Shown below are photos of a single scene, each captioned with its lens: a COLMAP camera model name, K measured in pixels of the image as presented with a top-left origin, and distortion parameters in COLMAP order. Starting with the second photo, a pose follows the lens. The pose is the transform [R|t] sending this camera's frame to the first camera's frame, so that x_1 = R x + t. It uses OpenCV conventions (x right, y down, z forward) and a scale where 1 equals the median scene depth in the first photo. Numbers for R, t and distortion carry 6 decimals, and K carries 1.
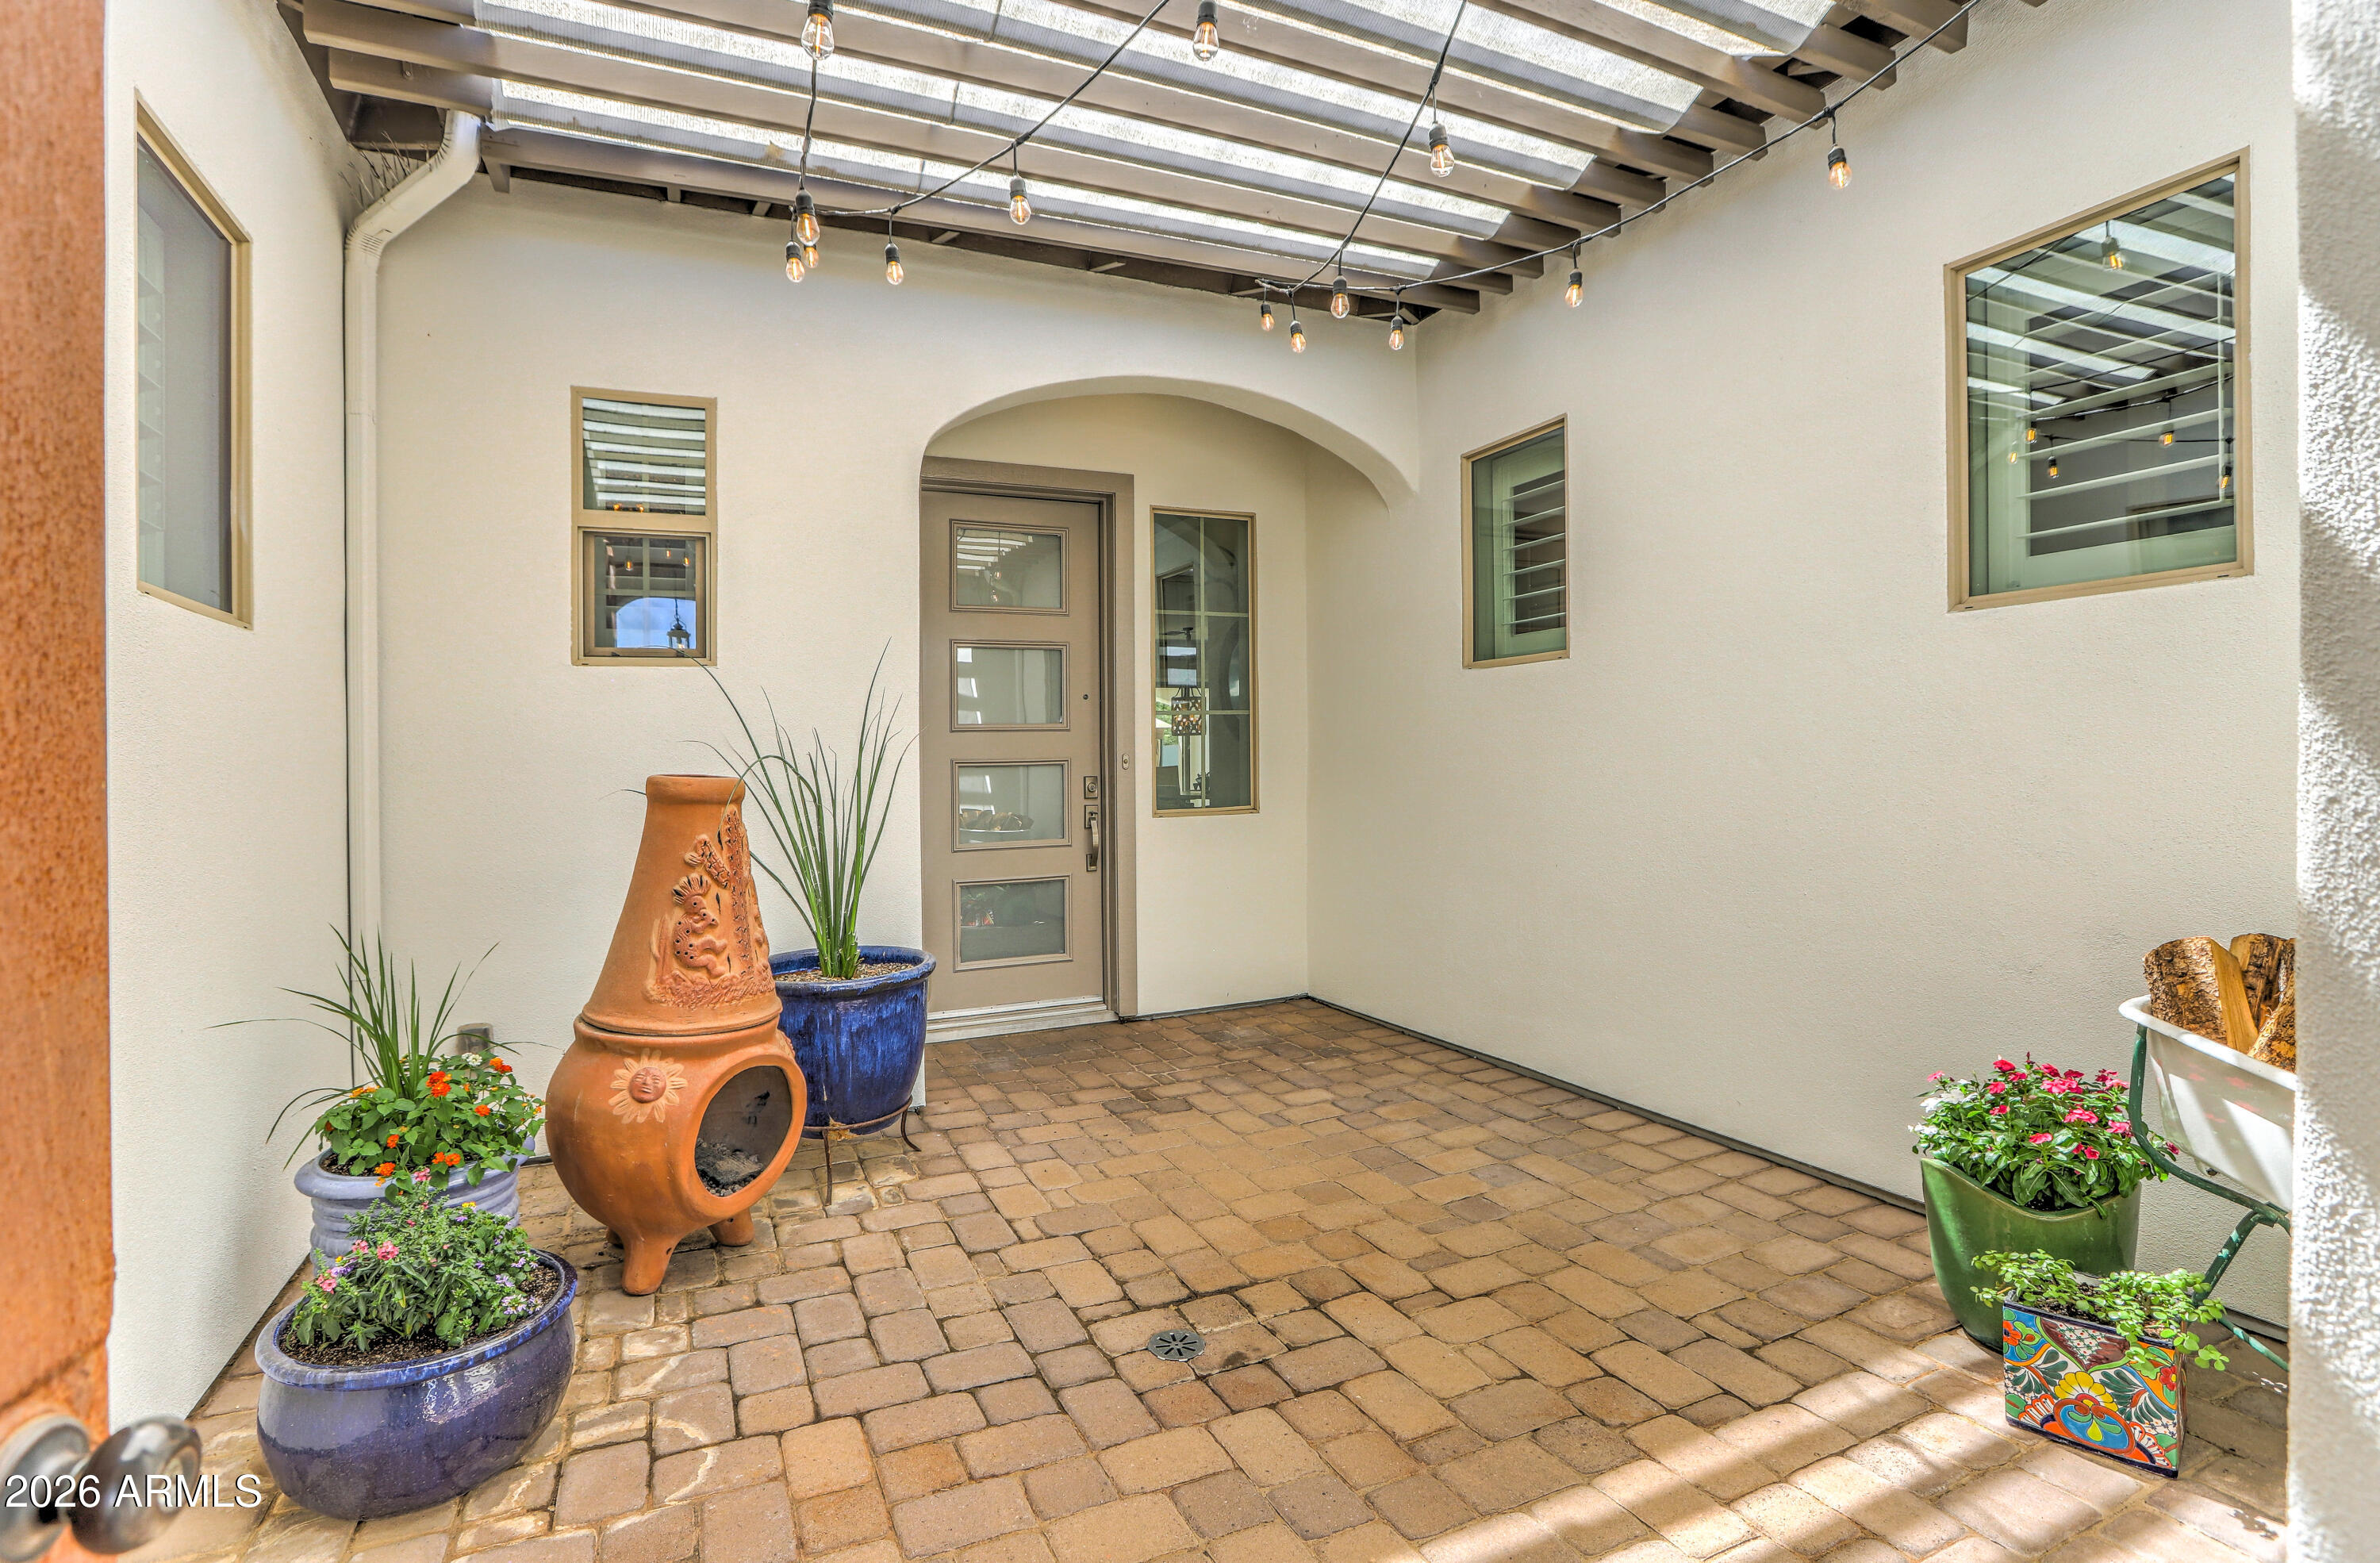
lens RADIAL K [[1129.8, 0, 1190.0], [0, 1129.8, 781.5], [0, 0, 1]] dist [0.000253, 0.000025]
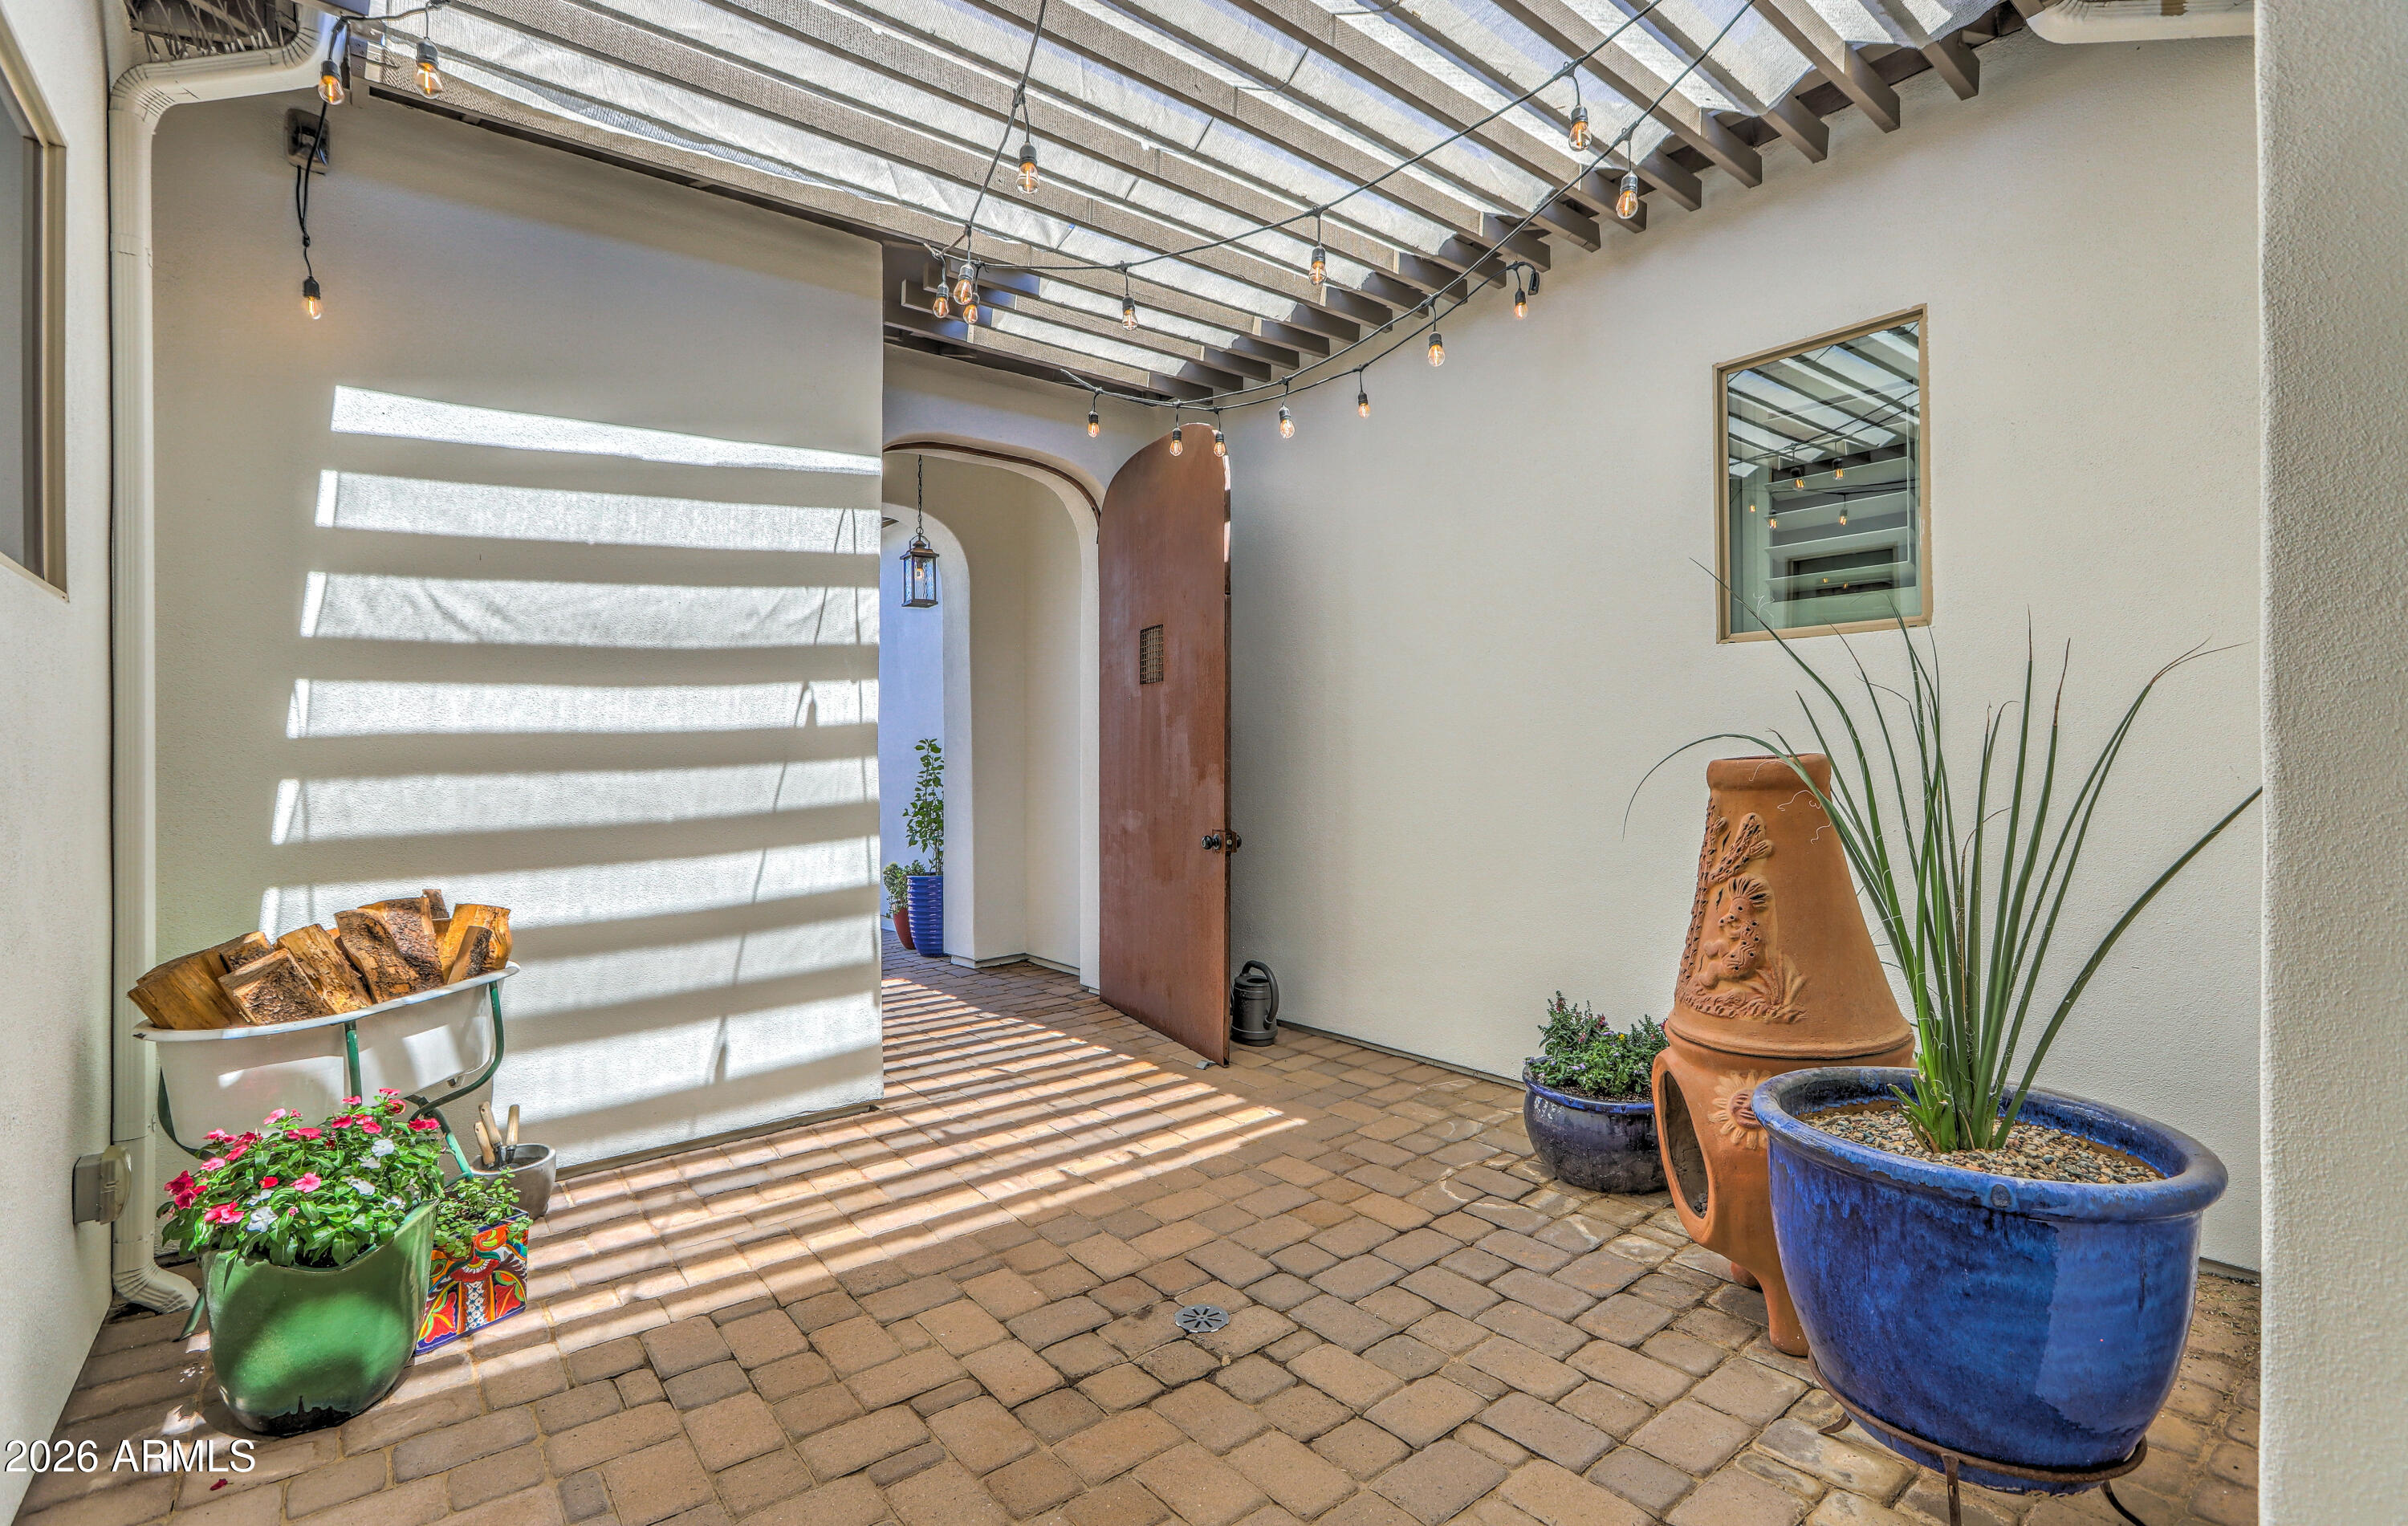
lens RADIAL K [[1074.2, 0, 1204.0], [0, 1074.2, 763.0], [0, 0, 1]] dist [-0.000113, -0.000014]
pose [[-0.971586, 0.039021, -0.233448, 0.201555], [0.034130, 0.999106, 0.024959, -0.046797], [0.234213, 0.016283, -0.972049, 1.979382]]
